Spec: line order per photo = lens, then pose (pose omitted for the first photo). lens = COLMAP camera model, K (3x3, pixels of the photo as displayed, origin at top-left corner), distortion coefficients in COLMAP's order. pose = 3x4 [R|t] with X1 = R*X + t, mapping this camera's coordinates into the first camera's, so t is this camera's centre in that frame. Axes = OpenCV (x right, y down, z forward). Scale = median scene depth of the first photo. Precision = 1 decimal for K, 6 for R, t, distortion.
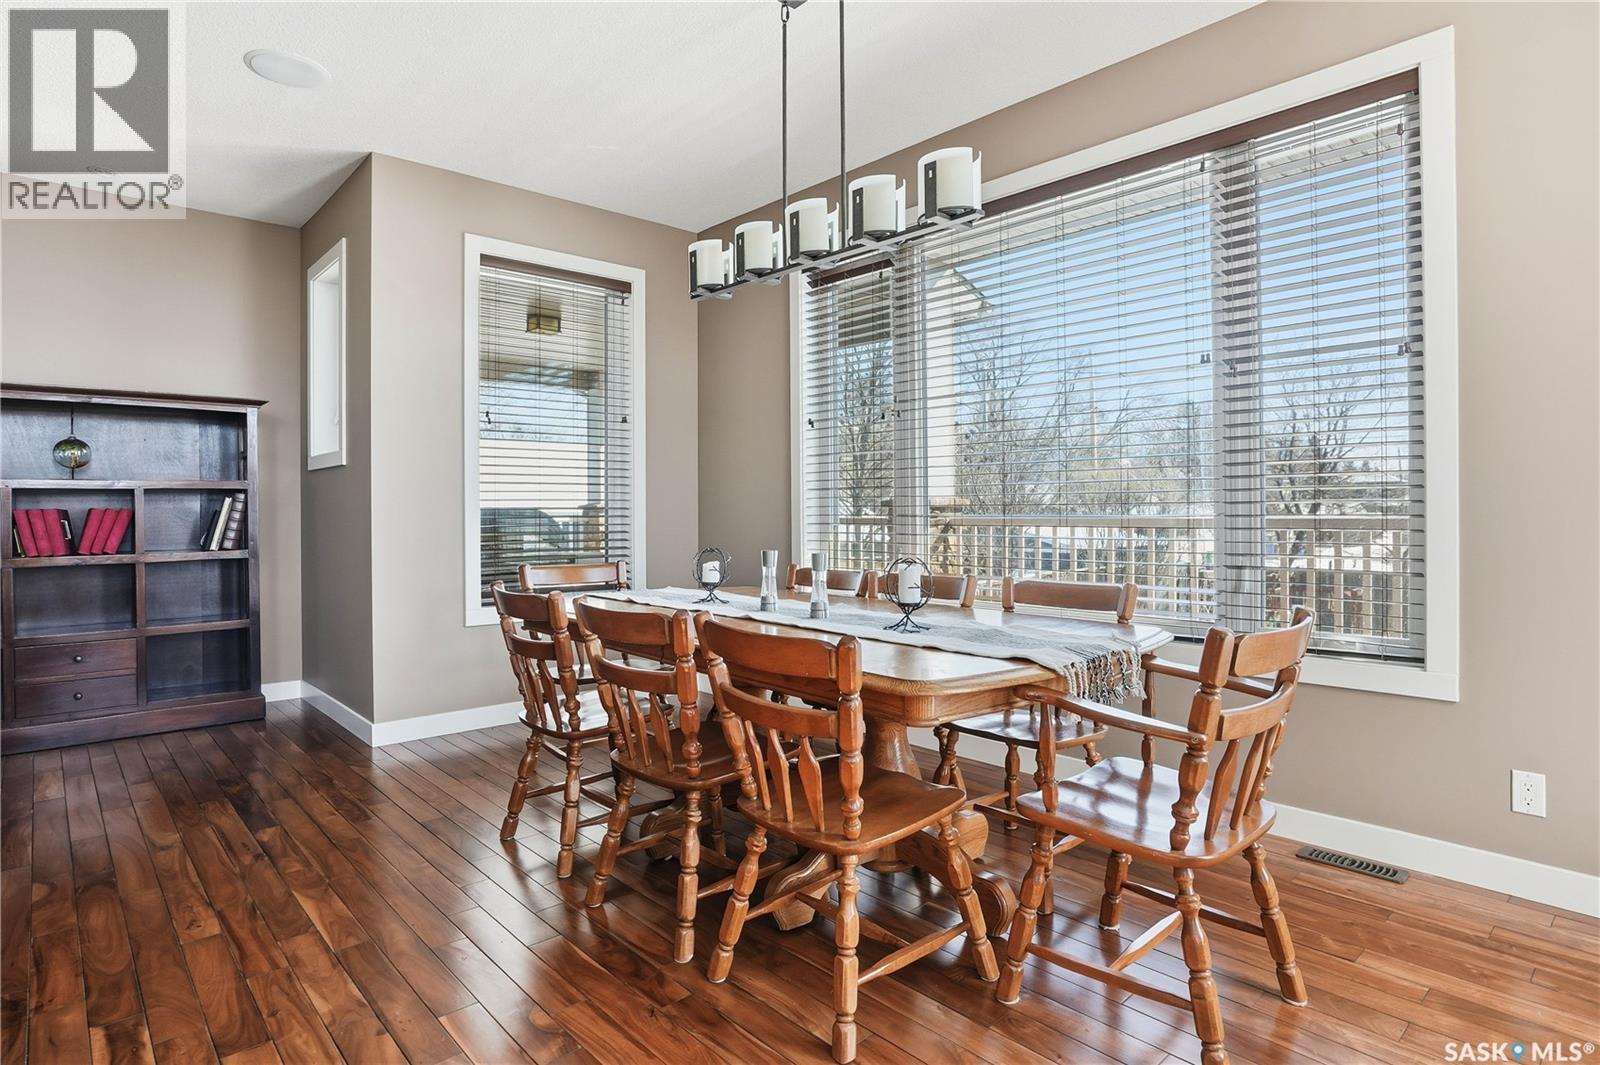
lens RADIAL K [[850.1, 0, 793.2], [0, 850.1, 526.9], [0, 0, 1]] dist [-0.006293, -0.000754]
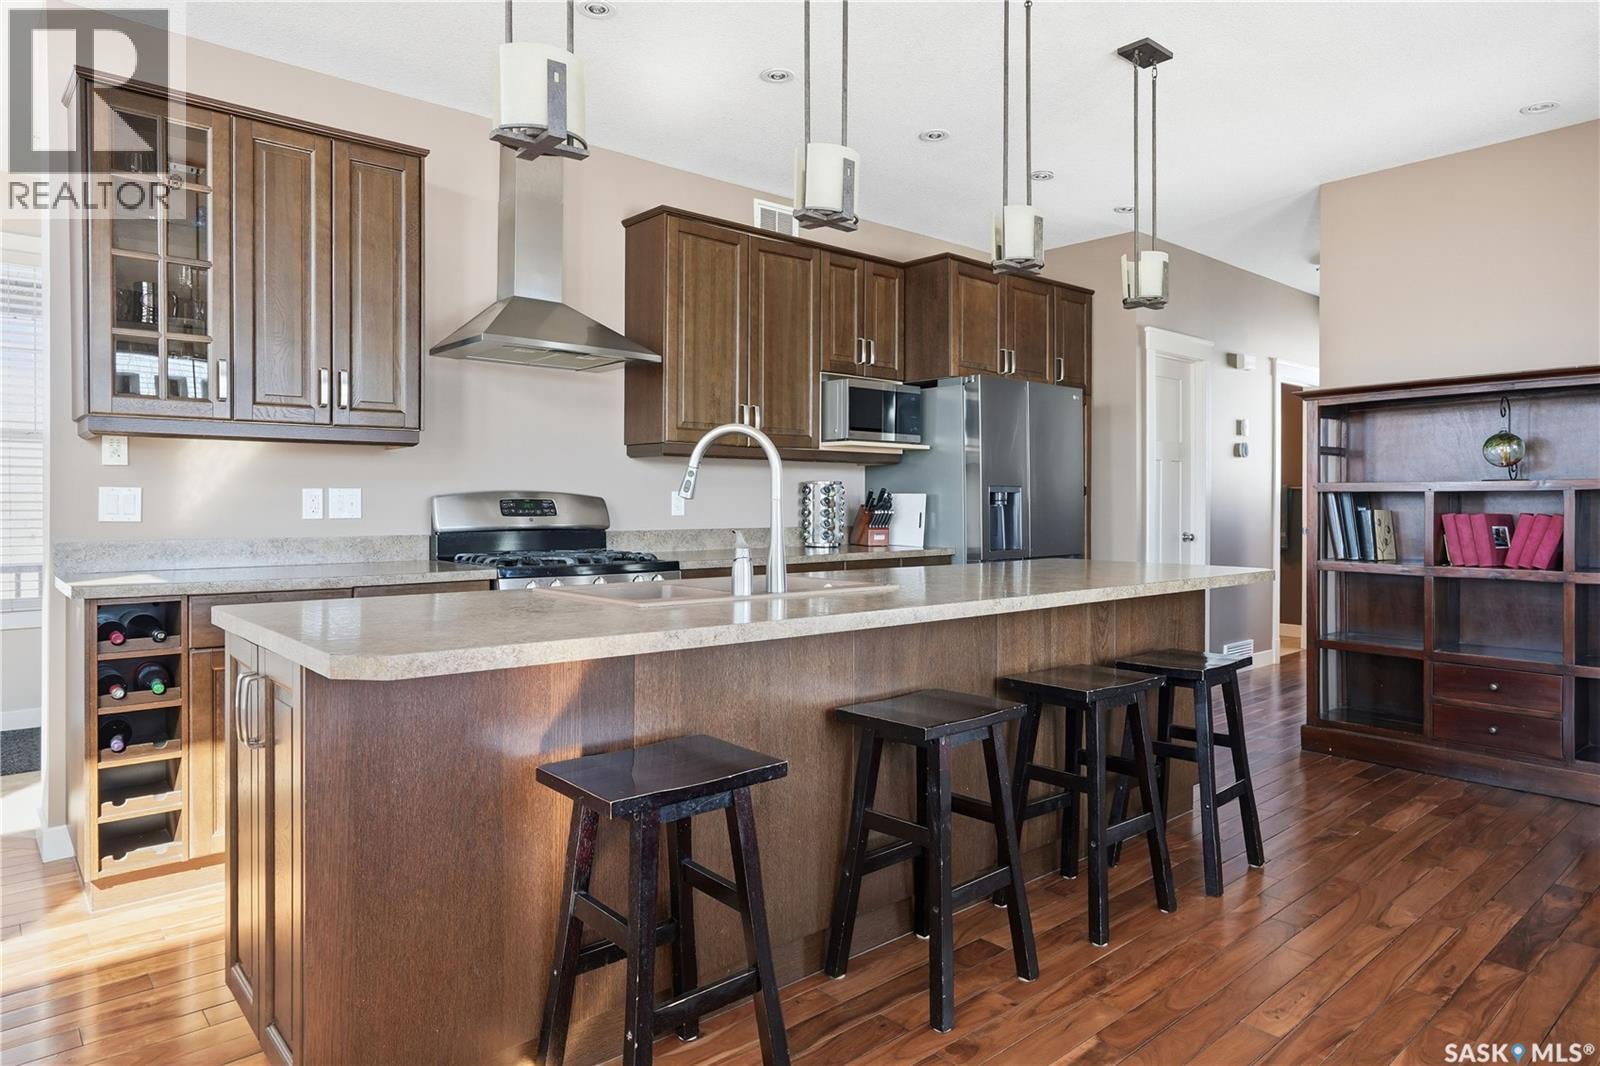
lens RADIAL K [[972.2, 0, 795.0], [0, 972.2, 516.2], [0, 0, 1]] dist [0.002226, 0.003219]
pose [[-0.007530, 0.022544, -0.999717, 0.146948], [-0.021093, 0.999520, 0.022699, -0.025130], [0.999749, 0.021258, -0.007051, 0.269761]]
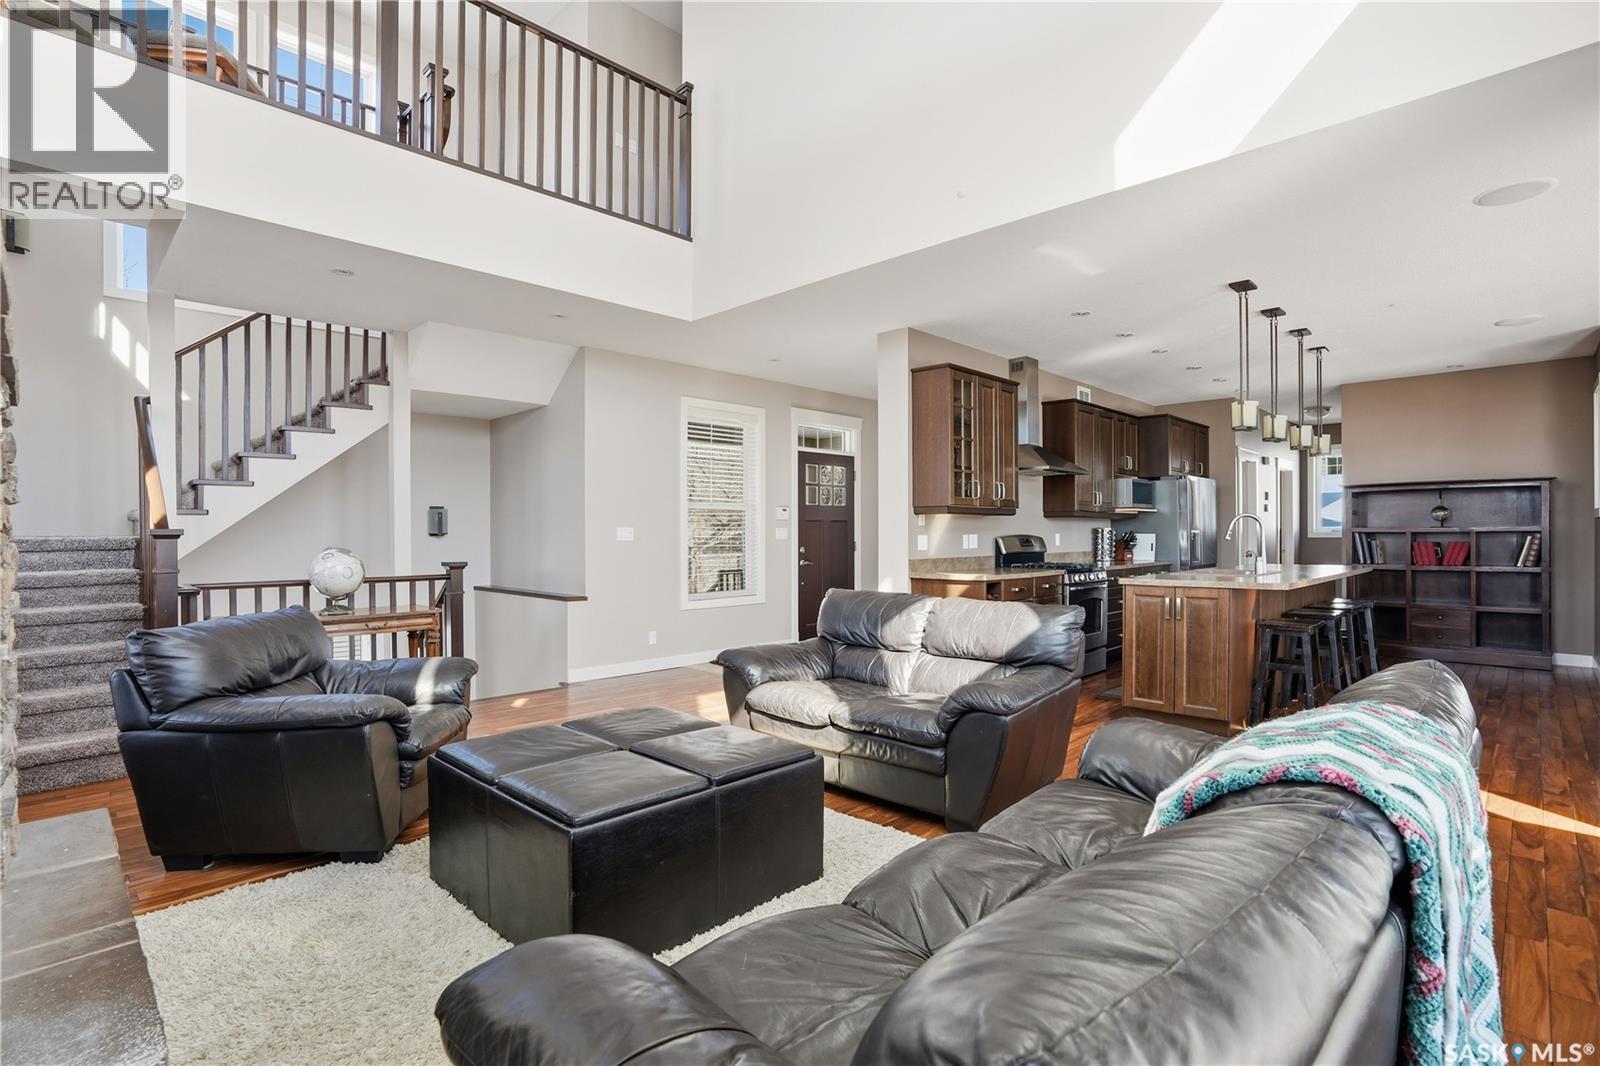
lens RADIAL K [[762.0, 0, 806.2], [0, 762.0, 534.6], [0, 0, 1]] dist [-0.034605, 0.005064]
pose [[0.075003, 0.009204, -0.997141, 0.747544], [-0.015162, 0.999852, 0.008088, -0.029227], [0.997068, 0.014512, 0.075132, -0.589605]]
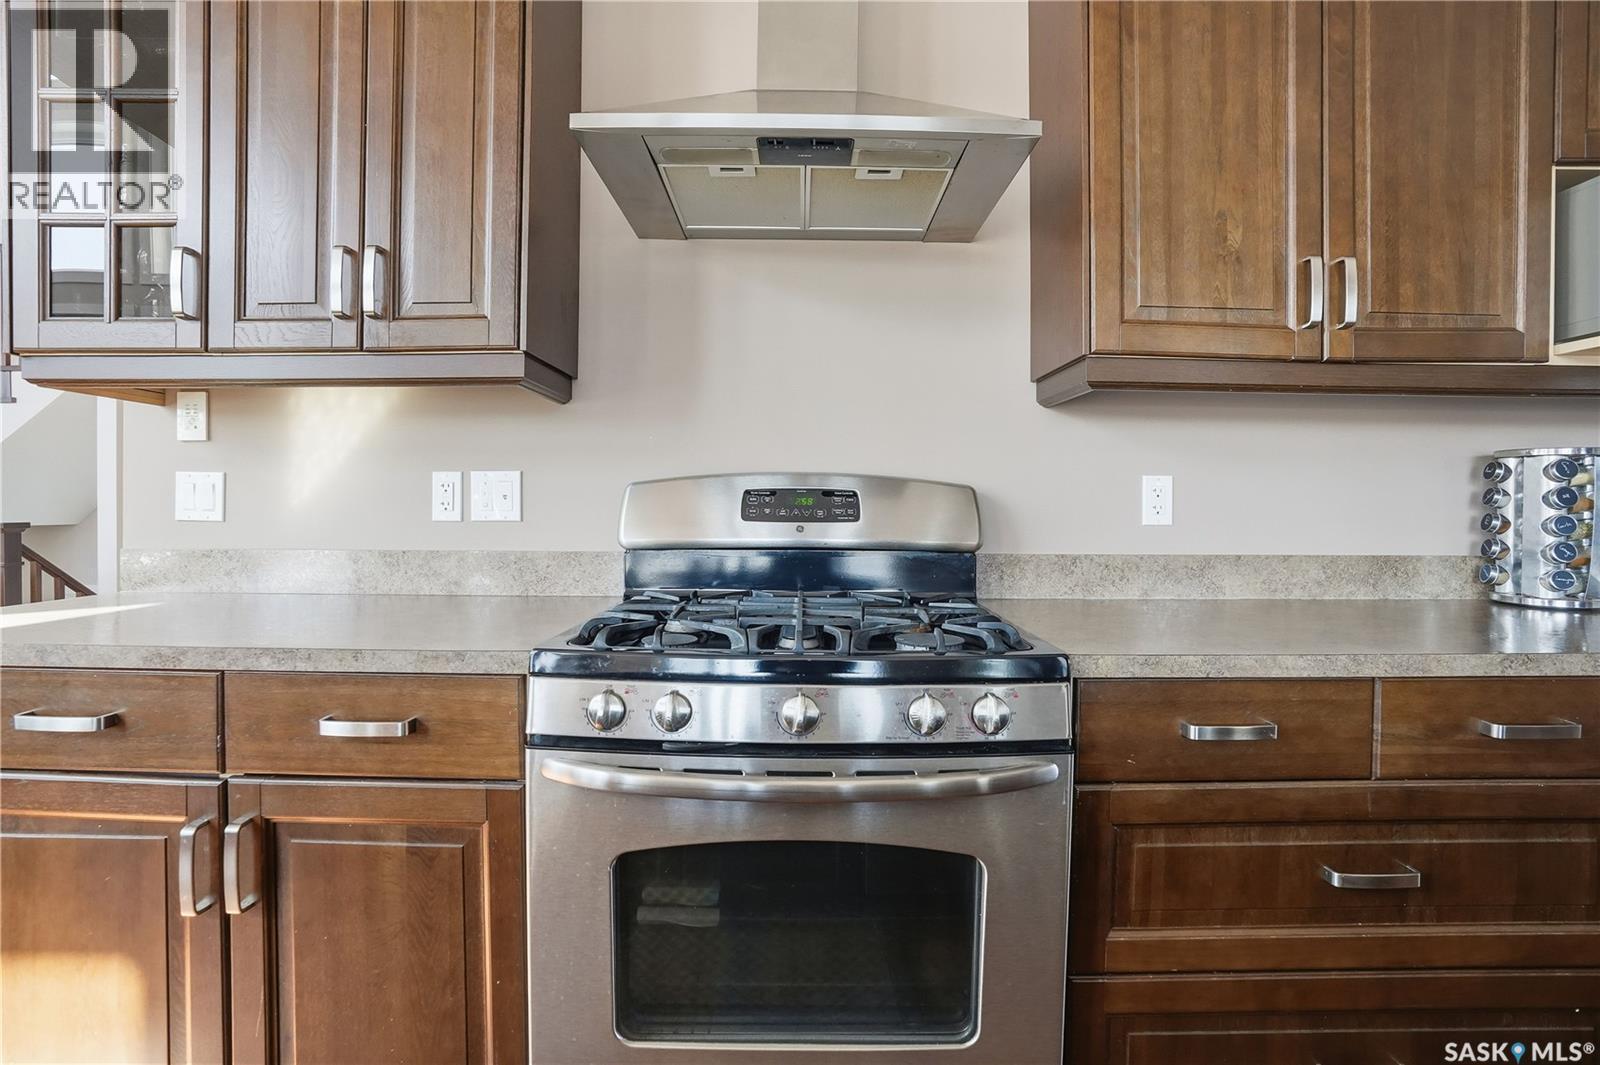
lens RADIAL K [[762.0, 0, 769.1], [0, 762.0, 523.7], [0, 0, 1]] dist [-0.034605, 0.005064]
pose [[-0.667129, 0.011506, -0.744854, -0.519446], [-0.015548, 0.999448, 0.029364, -0.007776], [0.744780, 0.031171, -0.666581, 0.249126]]
